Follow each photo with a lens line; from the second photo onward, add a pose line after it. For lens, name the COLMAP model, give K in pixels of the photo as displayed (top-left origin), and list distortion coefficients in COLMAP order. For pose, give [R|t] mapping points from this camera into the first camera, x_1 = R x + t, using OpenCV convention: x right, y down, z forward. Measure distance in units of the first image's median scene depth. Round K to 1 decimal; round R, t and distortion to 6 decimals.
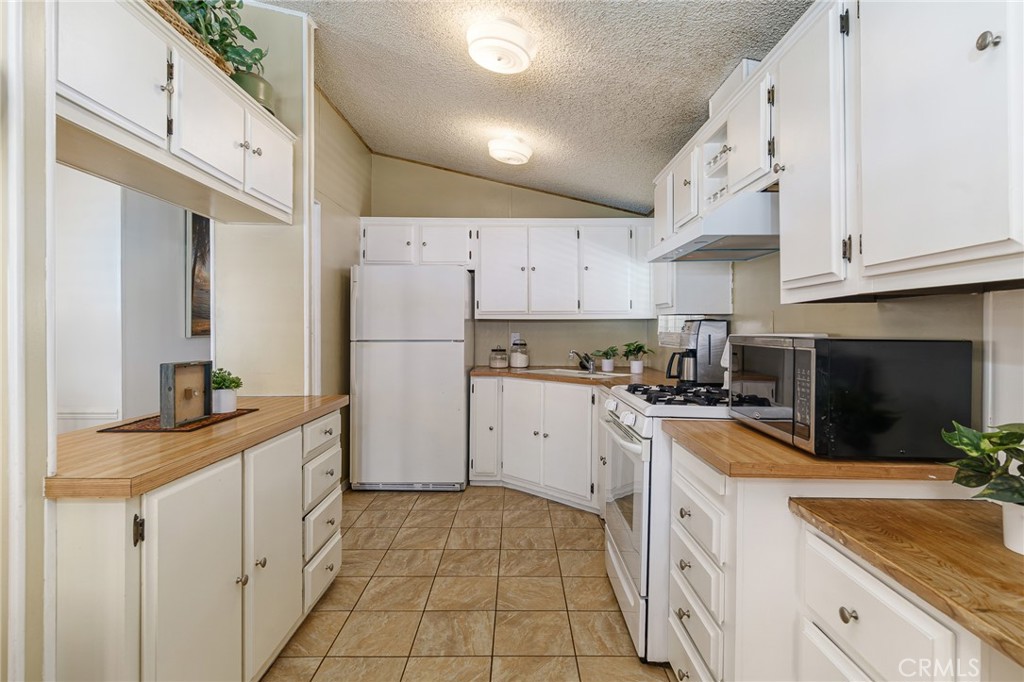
lens RADIAL K [[506.1, 0, 522.3], [0, 506.1, 350.4], [0, 0, 1]] dist [-0.001303, -0.000061]
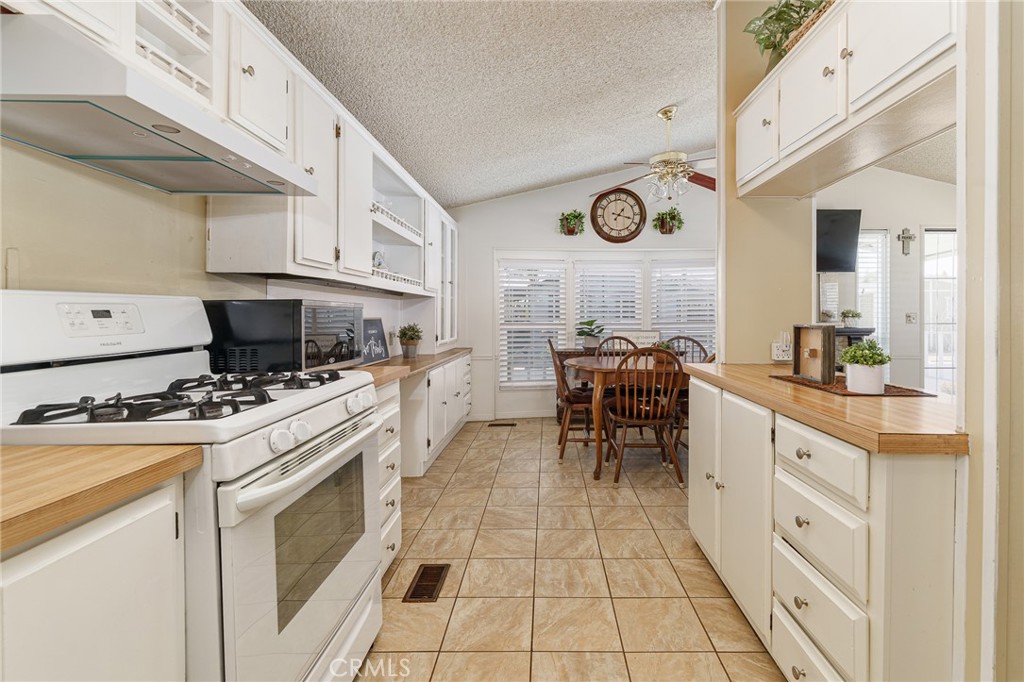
lens RADIAL K [[478.5, 0, 549.0], [0, 478.5, 315.3], [0, 0, 1]] dist [-0.000109, 0.000201]
pose [[-0.999983, -0.000632, 0.005719, -0.052558], [-0.000410, 0.999250, 0.038717, -0.017156], [-0.005739, 0.038714, -0.999234, 1.016213]]
